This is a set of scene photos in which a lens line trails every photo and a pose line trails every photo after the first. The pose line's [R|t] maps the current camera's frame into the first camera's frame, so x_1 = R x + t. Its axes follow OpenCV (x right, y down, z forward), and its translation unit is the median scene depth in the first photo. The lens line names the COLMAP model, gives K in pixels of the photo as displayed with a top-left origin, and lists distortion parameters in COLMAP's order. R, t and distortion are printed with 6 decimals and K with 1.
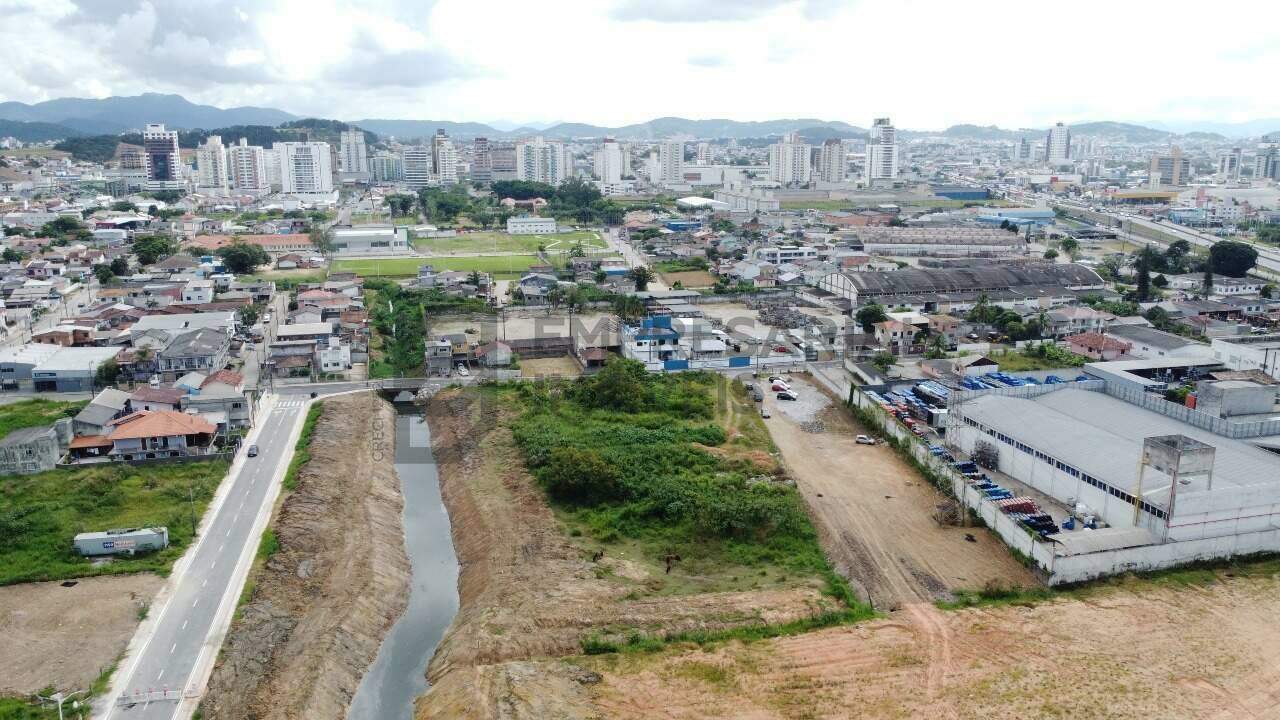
lens RADIAL K [[973.1, 0, 640.0], [0, 973.1, 360.0], [0, 0, 1]] dist [-0.008167, 0.006637]
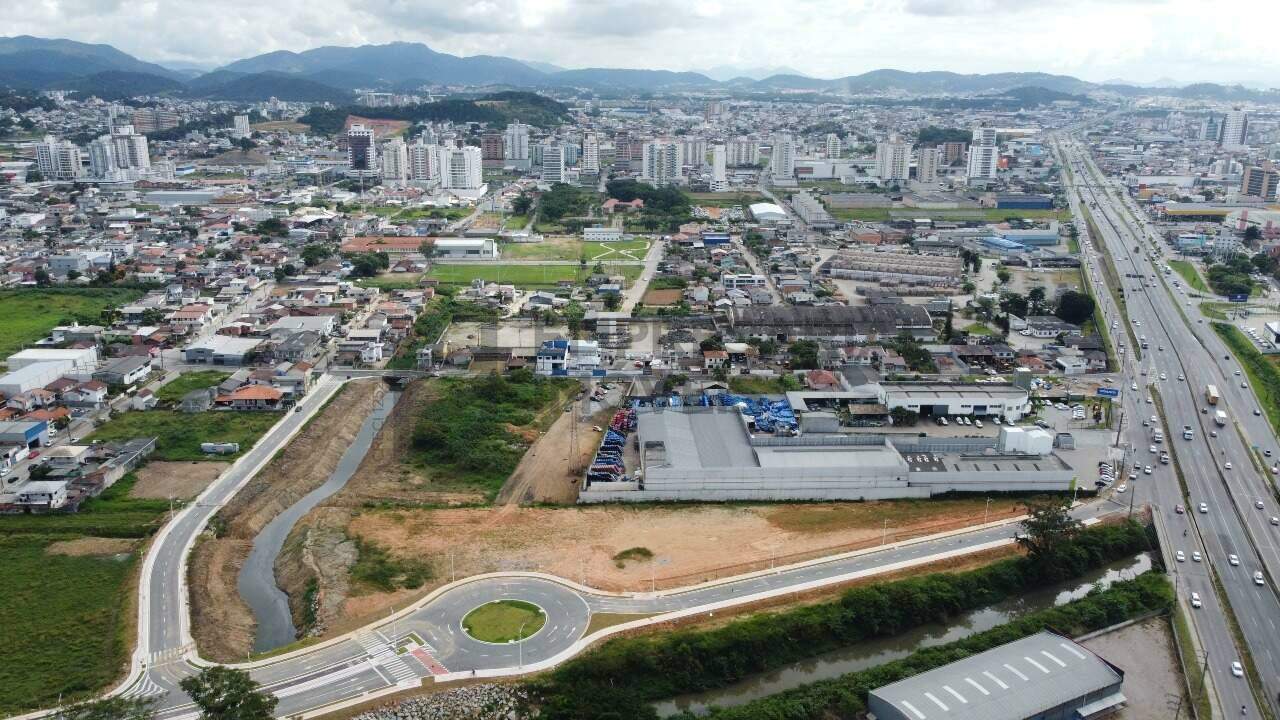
lens RADIAL K [[973.1, 0, 640.0], [0, 973.1, 360.0], [0, 0, 1]] dist [-0.008167, 0.006637]
pose [[0.974839, 0.068230, -0.212211, 0.369219], [-0.056629, 0.996574, 0.060280, -0.087515], [0.215597, -0.046746, 0.975363, -0.415433]]
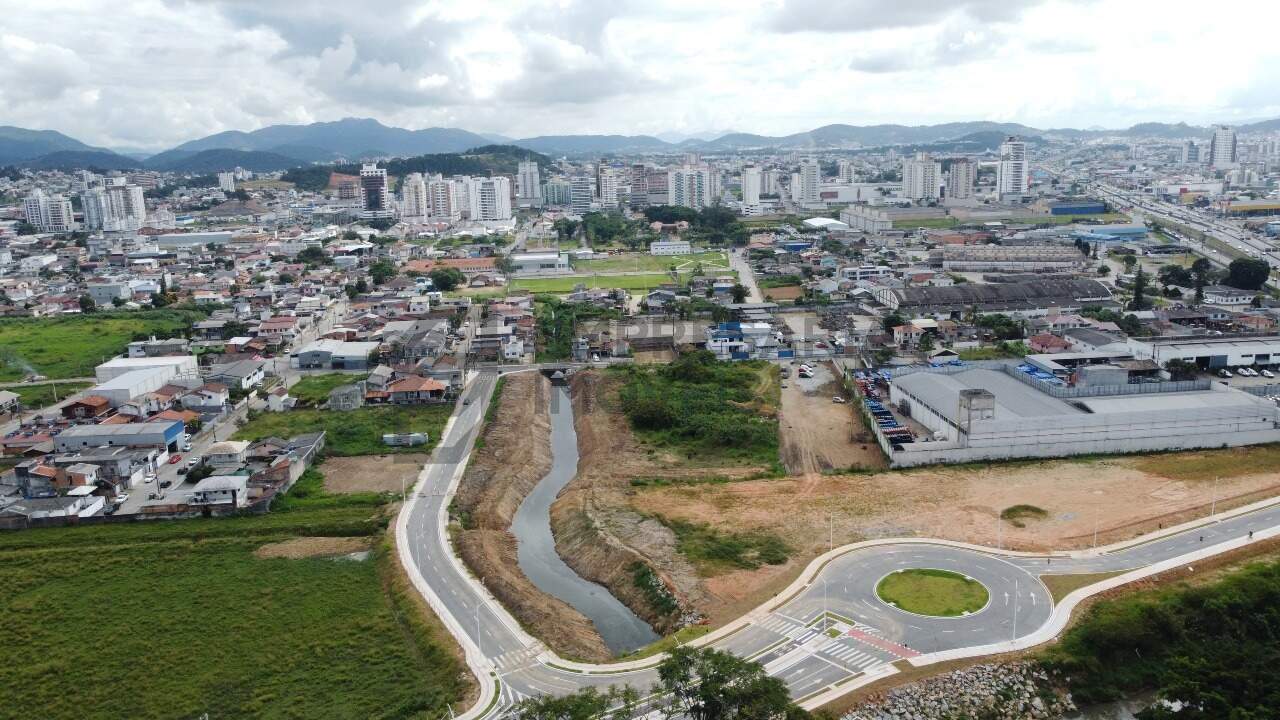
lens RADIAL K [[973.1, 0, 640.0], [0, 973.1, 360.0], [0, 0, 1]] dist [-0.008167, 0.006637]
pose [[0.985231, 0.006270, -0.171114, 0.097405], [-0.007685, 0.999942, -0.007605, 0.017022], [0.171056, 0.008808, 0.985222, -0.319224]]
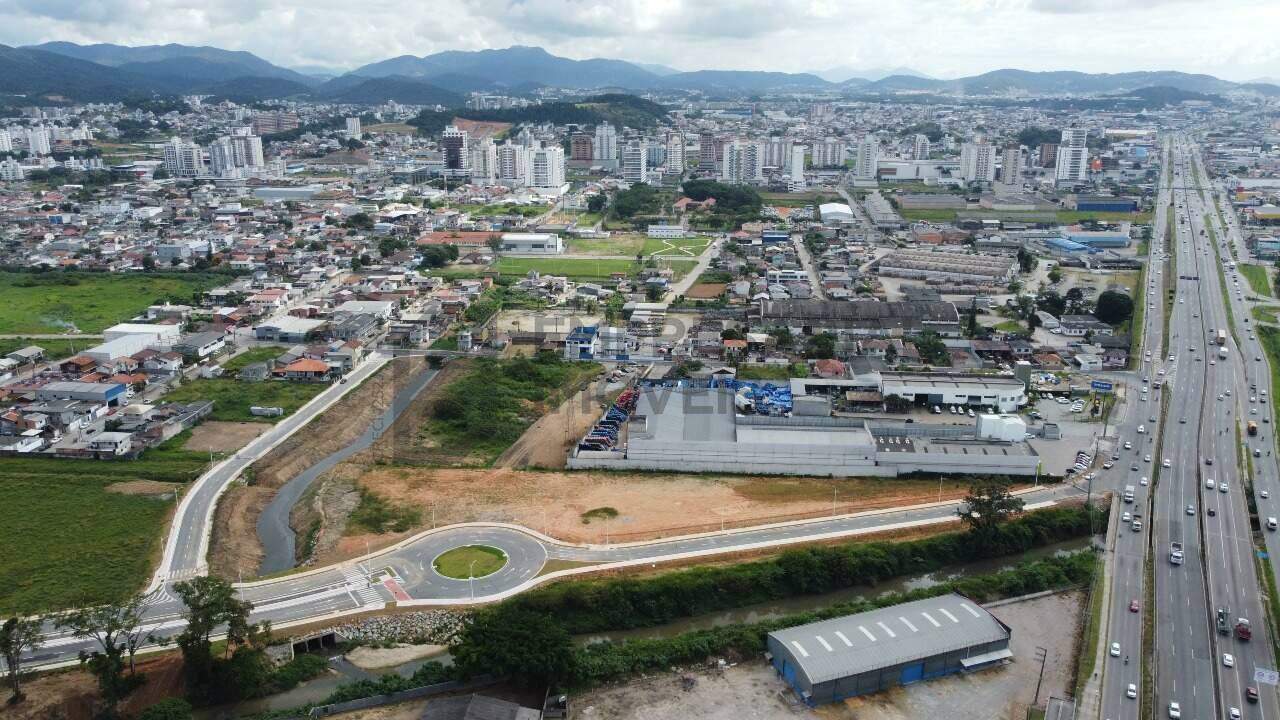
lens RADIAL K [[973.1, 0, 640.0], [0, 973.1, 360.0], [0, 0, 1]] dist [-0.008167, 0.006637]
pose [[0.942827, 0.092511, -0.320186, 0.494828], [-0.075310, 0.994992, 0.065724, -0.079116], [0.324663, -0.037853, 0.945072, -0.455817]]
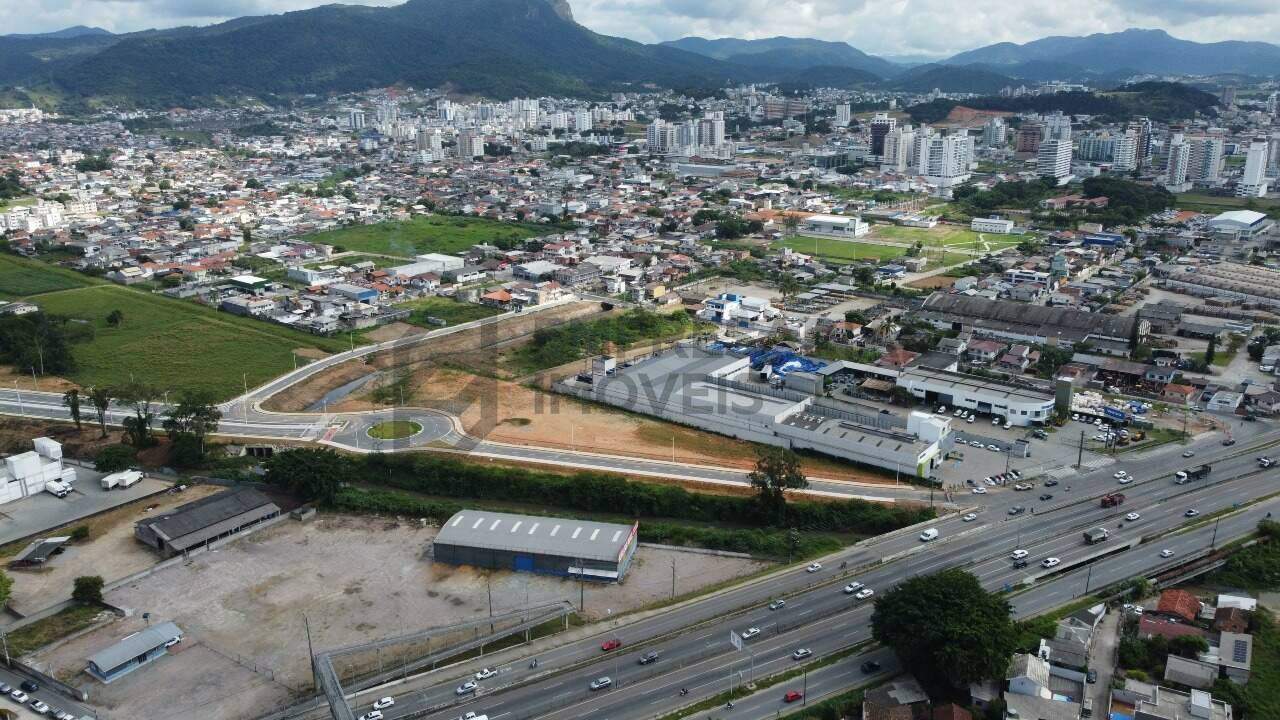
lens RADIAL K [[971.1, 0, 640.0], [0, 971.1, 360.0], [0, 0, 1]] dist [-0.002624, 0.001870]
pose [[0.602875, 0.222787, -0.766099, 1.031754], [-0.171361, 0.973970, 0.148387, -0.126336], [0.779216, 0.041821, 0.625359, -0.236741]]
